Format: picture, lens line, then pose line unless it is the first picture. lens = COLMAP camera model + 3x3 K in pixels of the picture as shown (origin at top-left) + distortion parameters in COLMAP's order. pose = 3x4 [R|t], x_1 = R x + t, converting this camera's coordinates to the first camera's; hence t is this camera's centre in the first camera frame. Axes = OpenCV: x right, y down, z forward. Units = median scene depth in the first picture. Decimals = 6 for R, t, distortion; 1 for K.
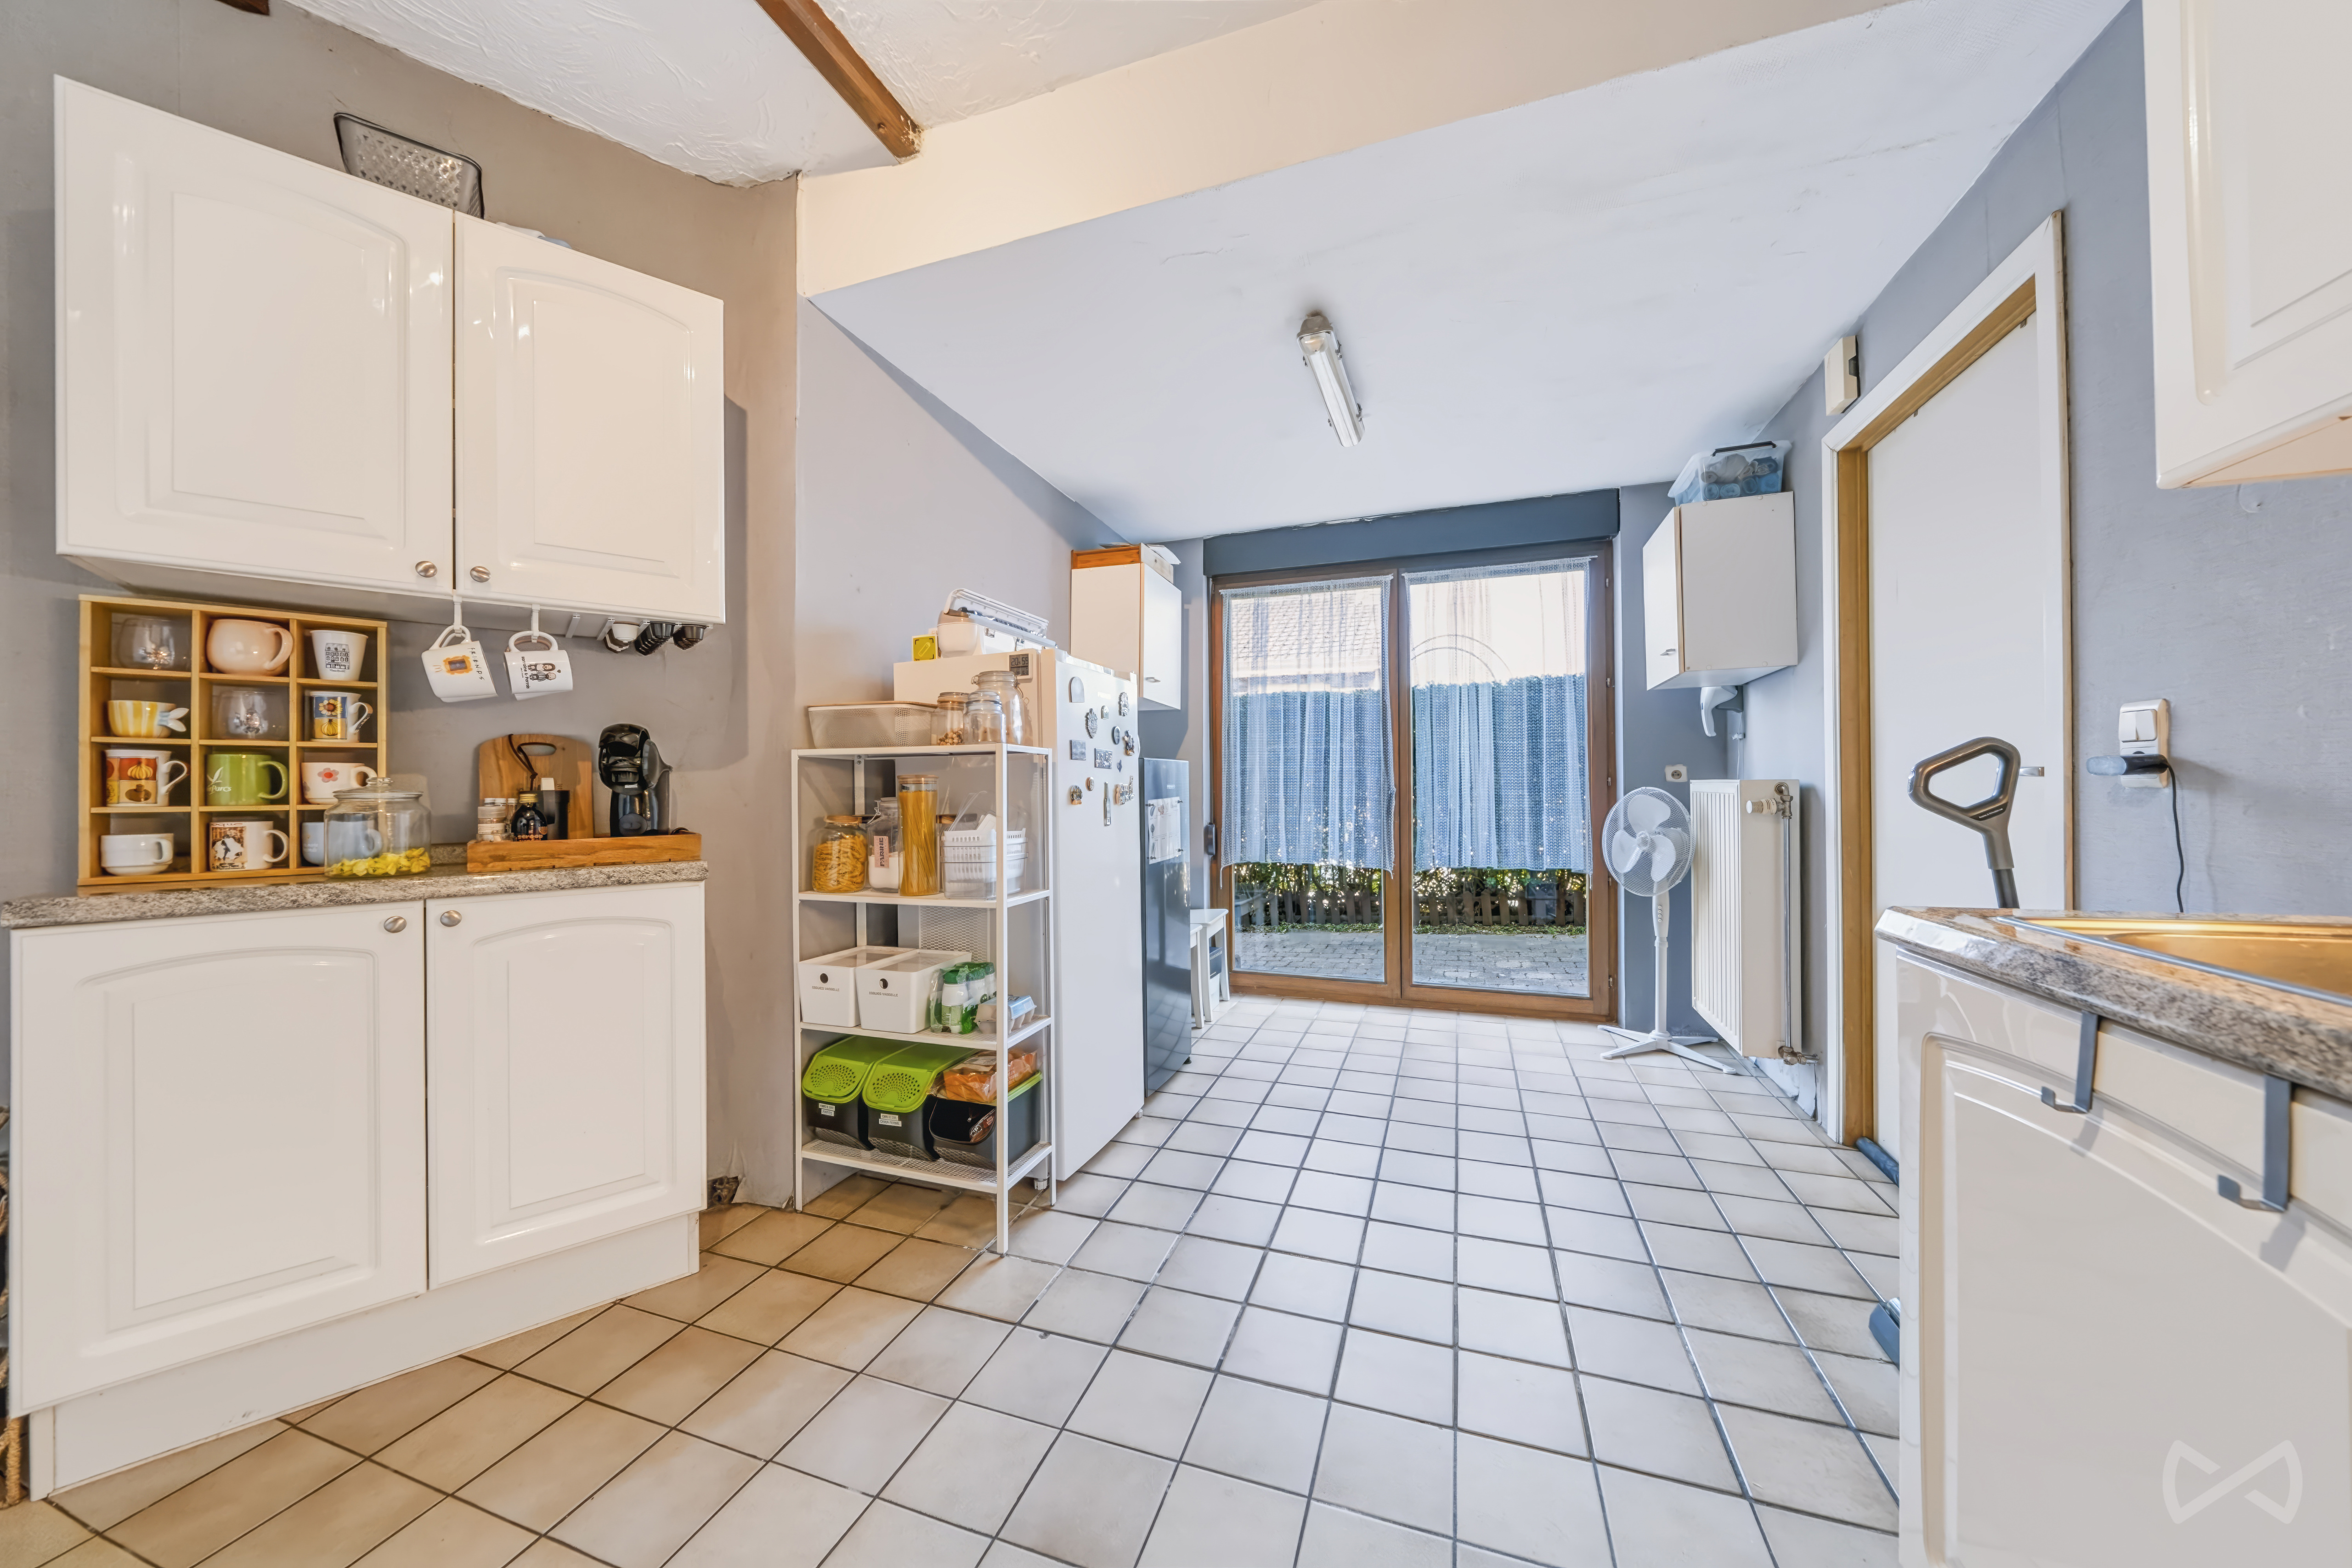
lens RADIAL K [[797.1, 0, 1173.1], [0, 797.1, 777.7], [0, 0, 1]] dist [-0.008858, 0.001044]
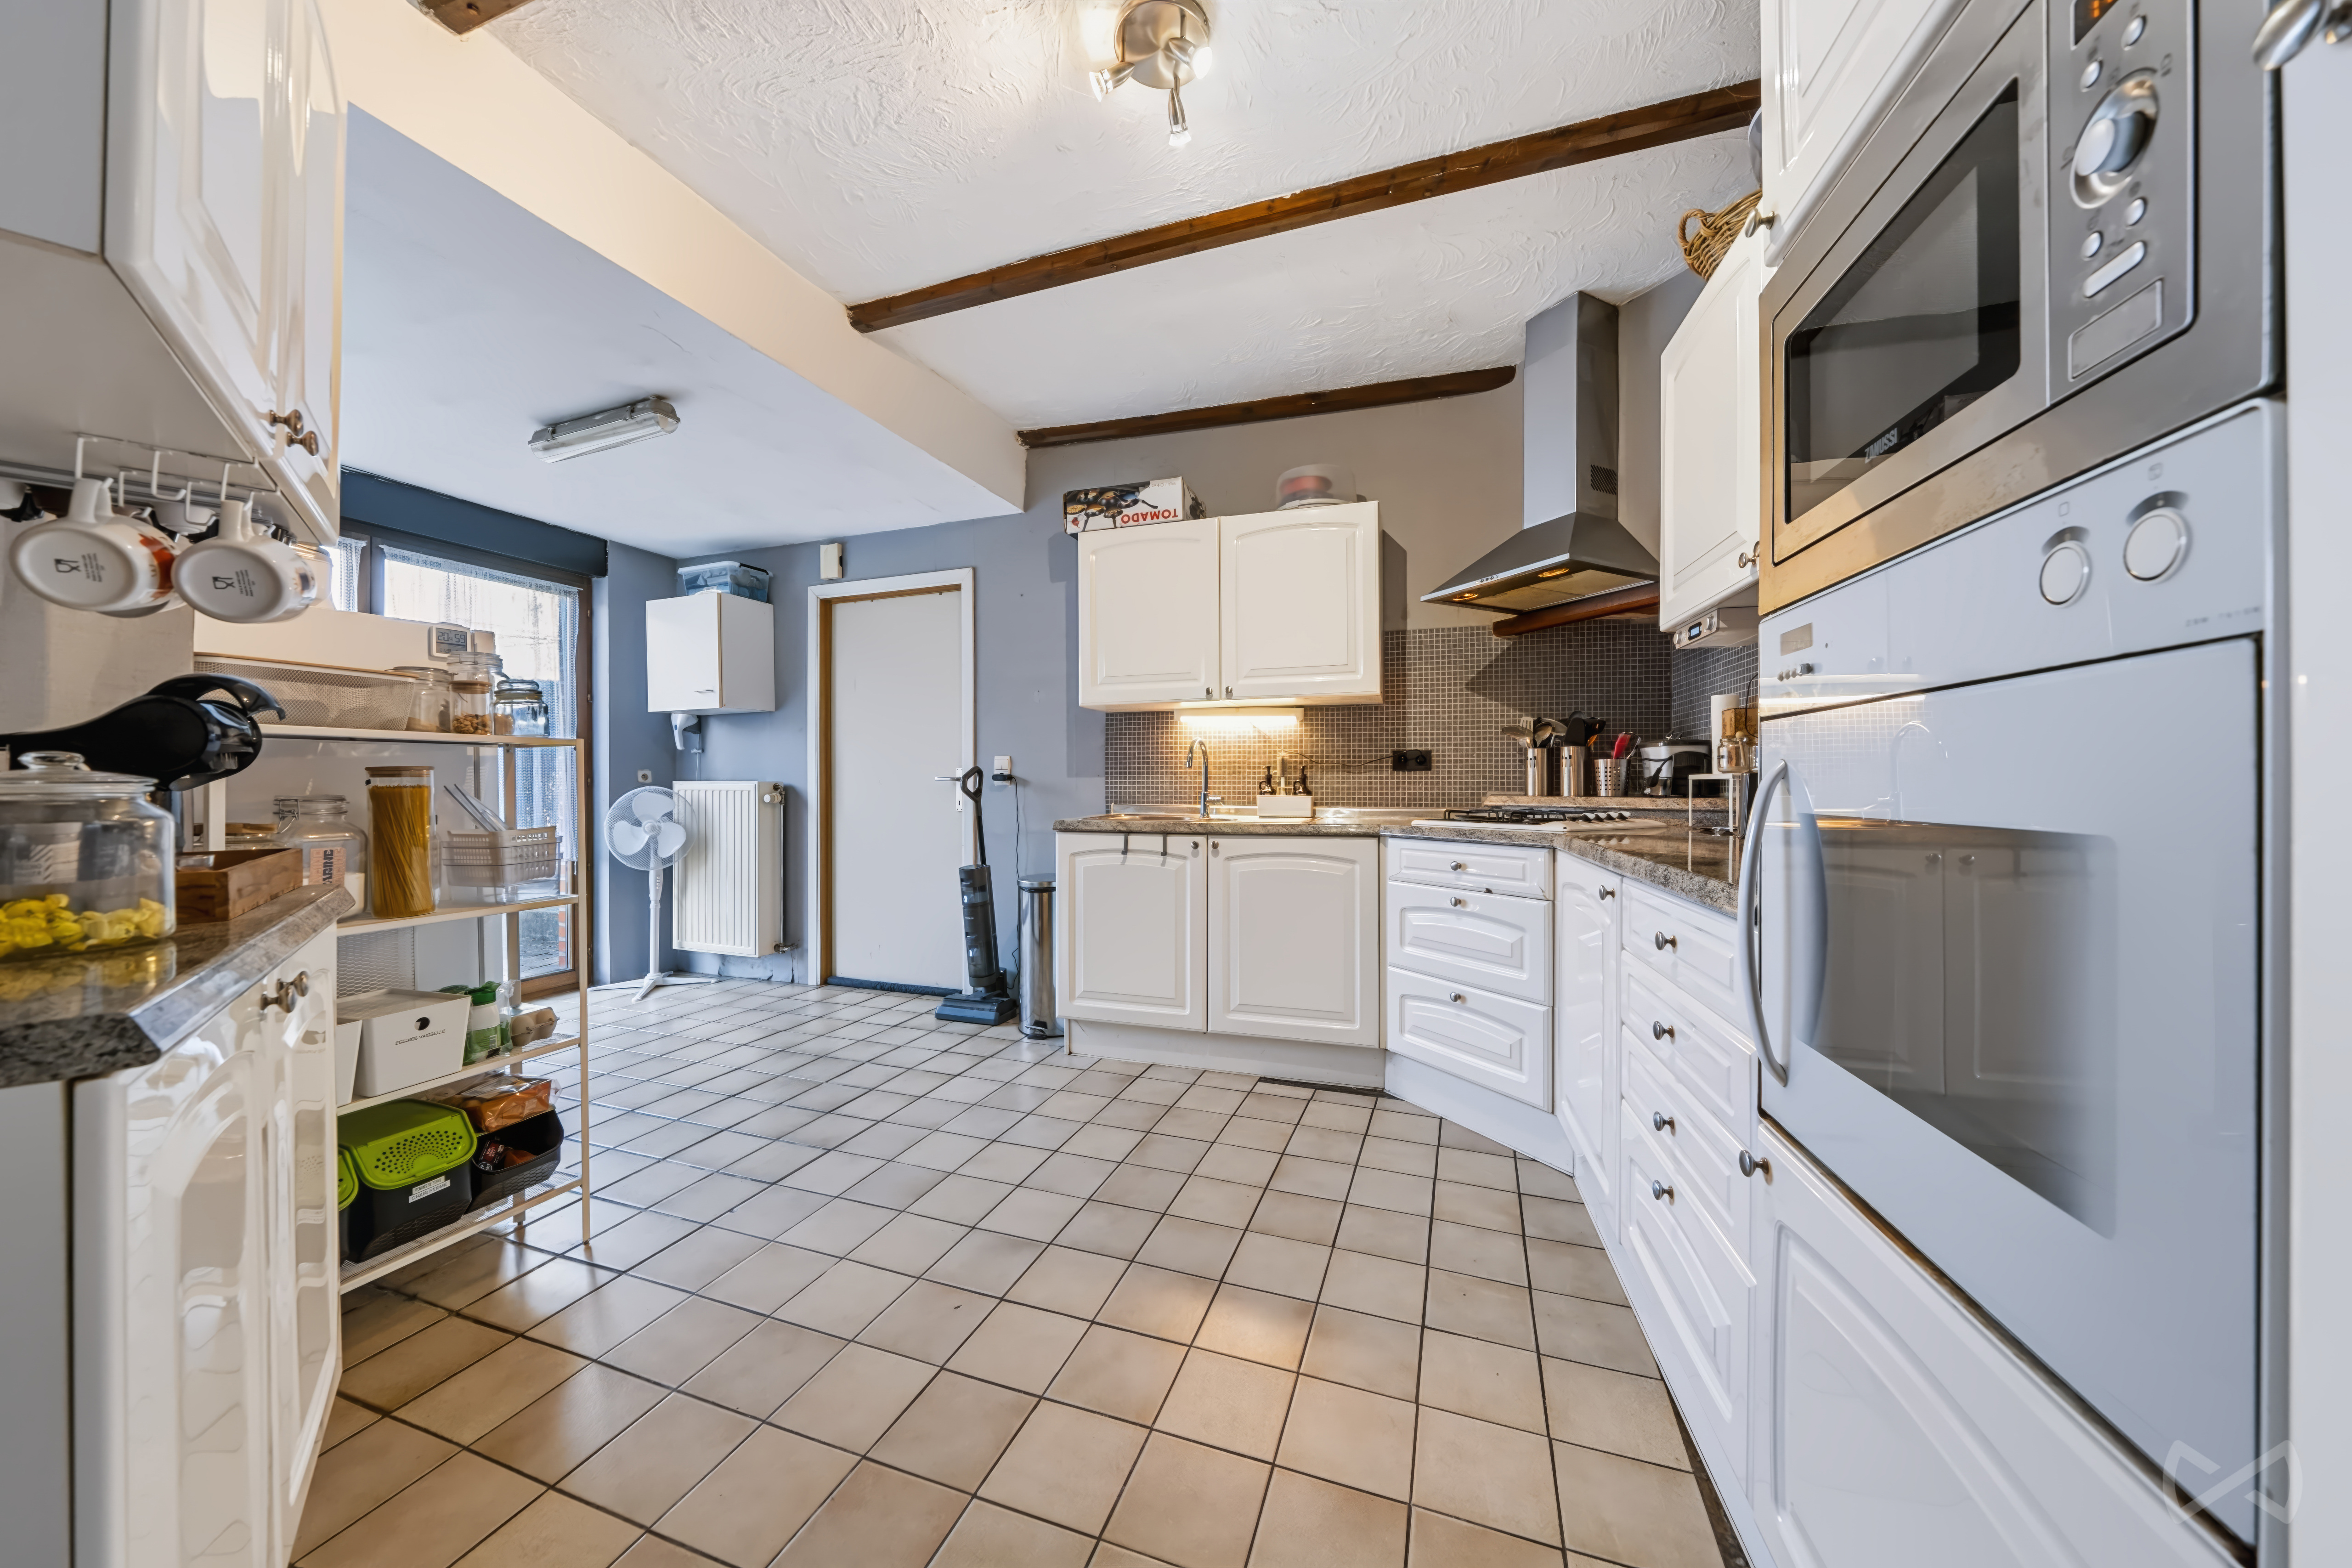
lens RADIAL K [[797.1, 0, 1176.7], [0, 797.1, 784.6], [0, 0, 1]] dist [-0.008858, 0.001044]
pose [[0.000561, 0.003781, 0.999993, -1.168481], [-0.007519, 0.999965, -0.003777, 0.011633], [-0.999972, -0.007516, 0.000589, 0.232101]]
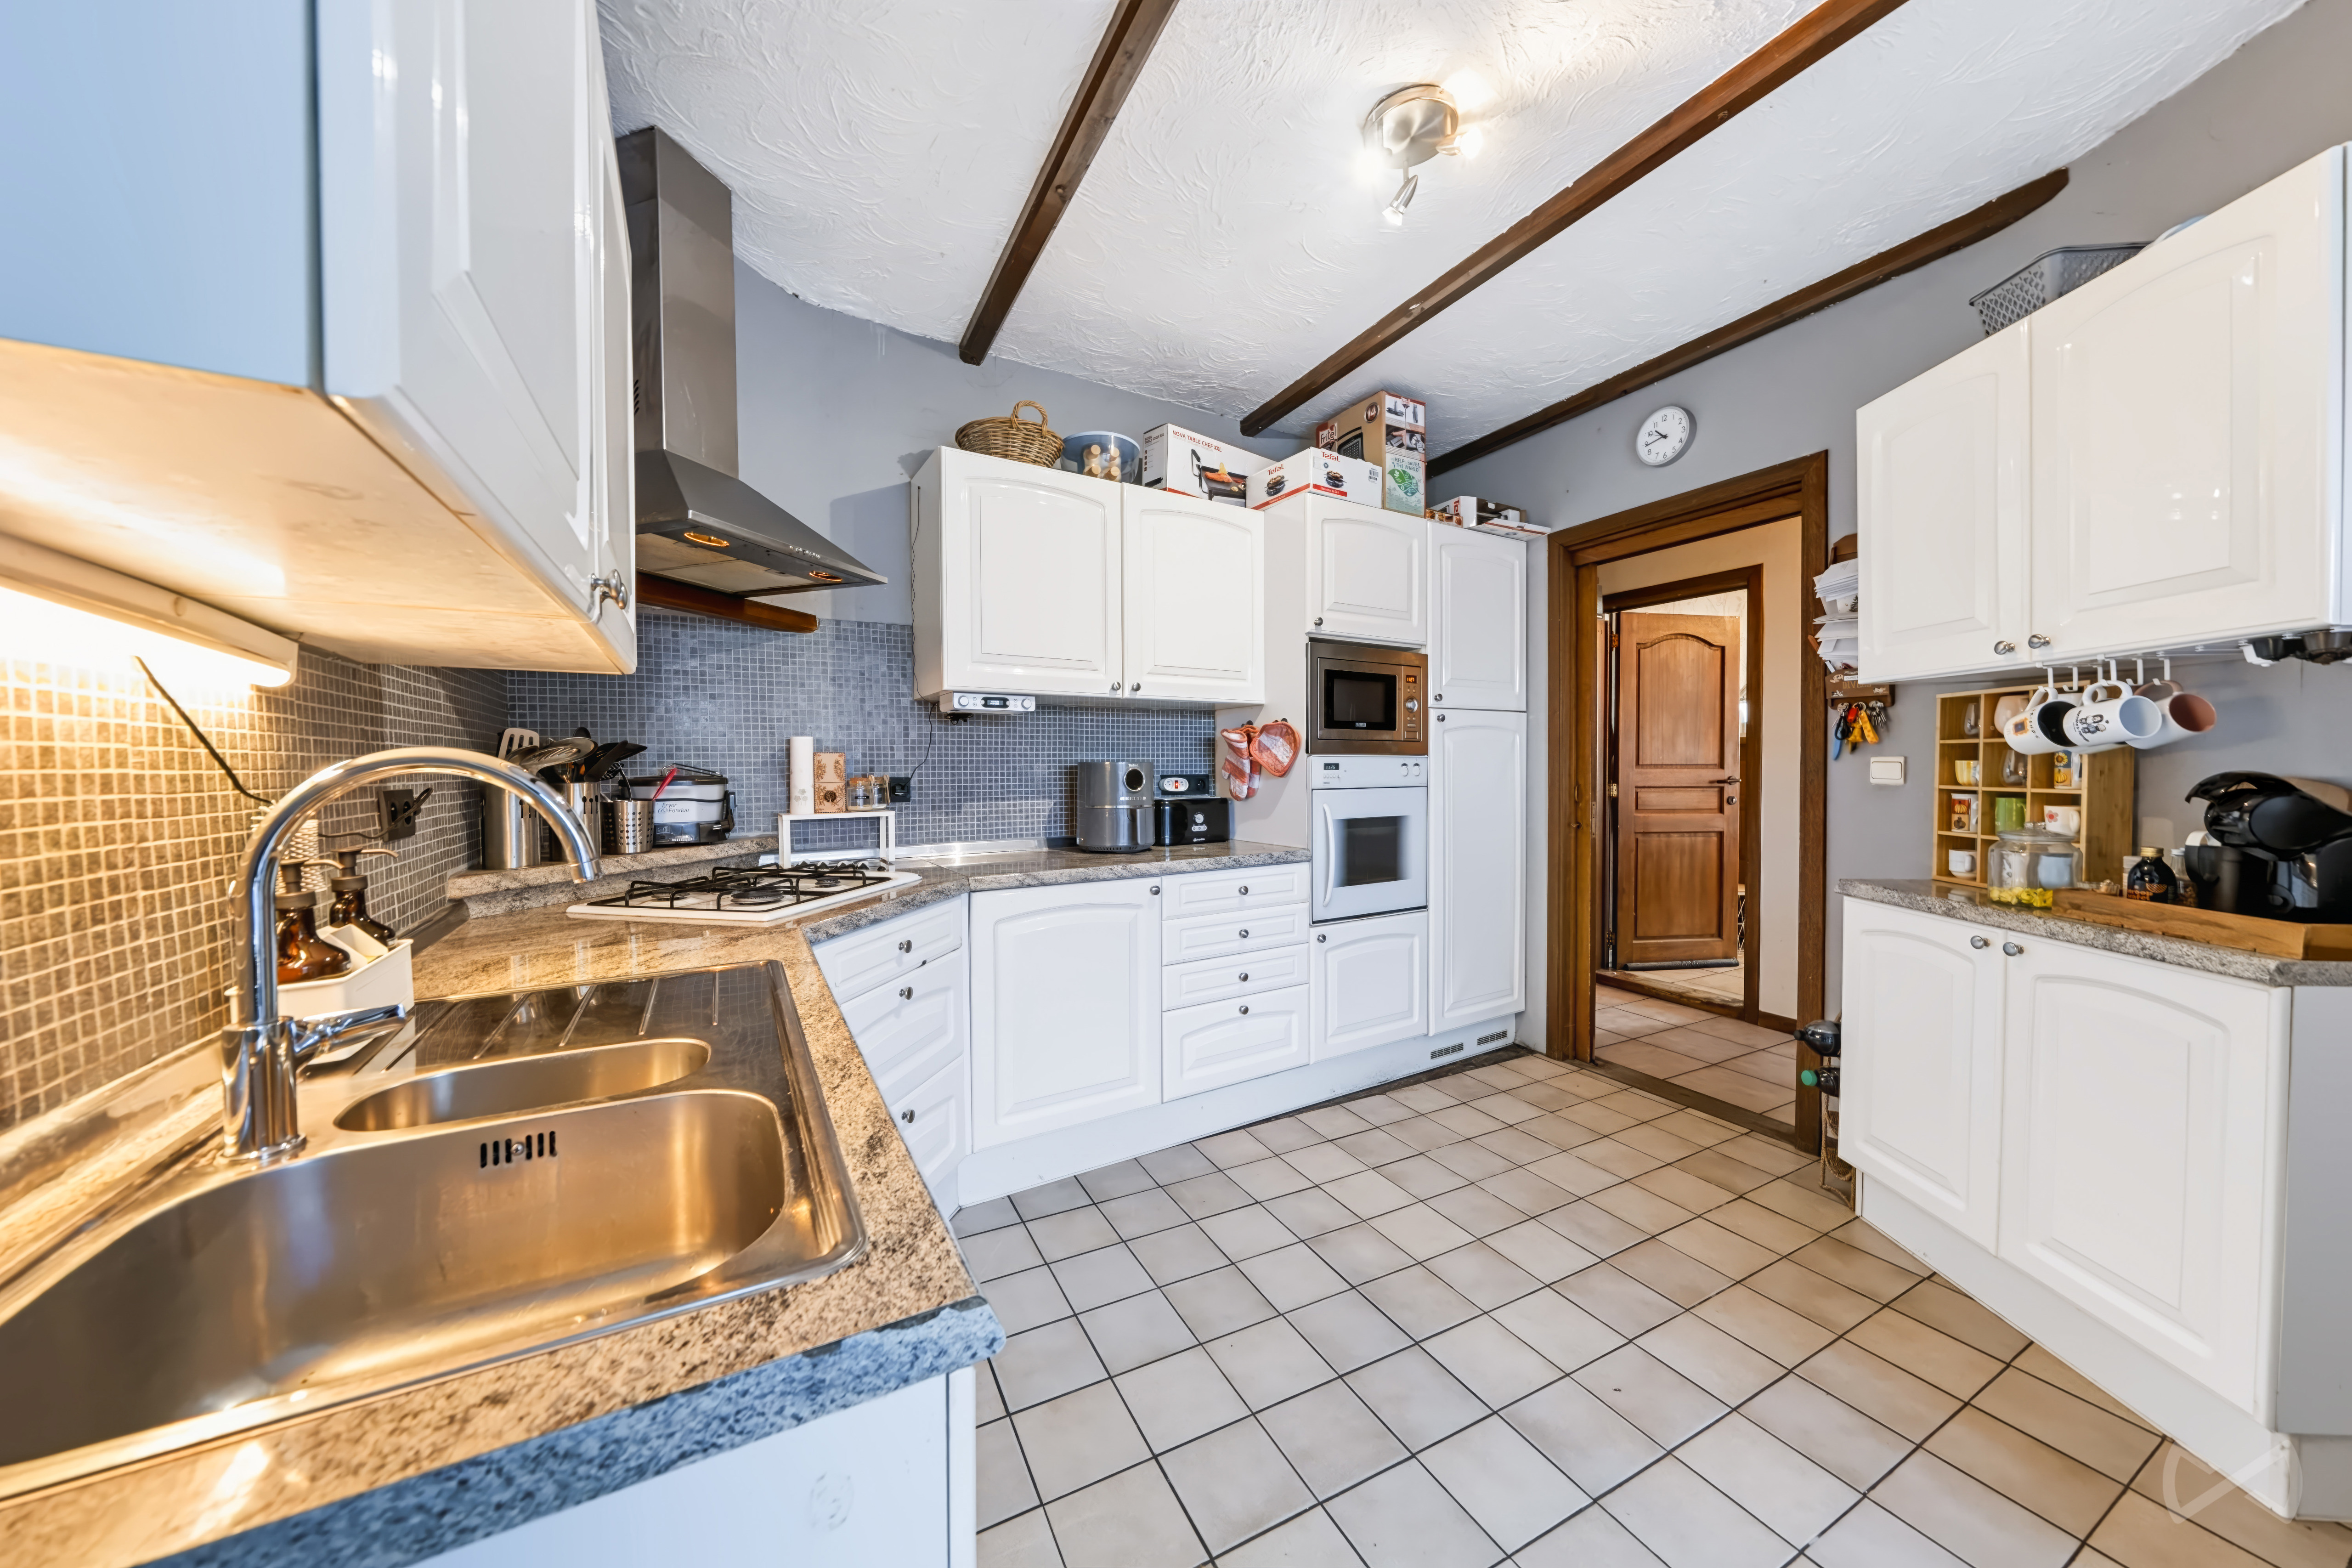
lens RADIAL K [[797.1, 0, 1174.1], [0, 797.1, 775.8], [0, 0, 1]] dist [-0.008858, 0.001044]
pose [[-0.687594, 0.021626, -0.725774, 0.570782], [0.016282, 0.999764, 0.014364, -0.083573], [0.725913, -0.001941, -0.687784, 0.691496]]
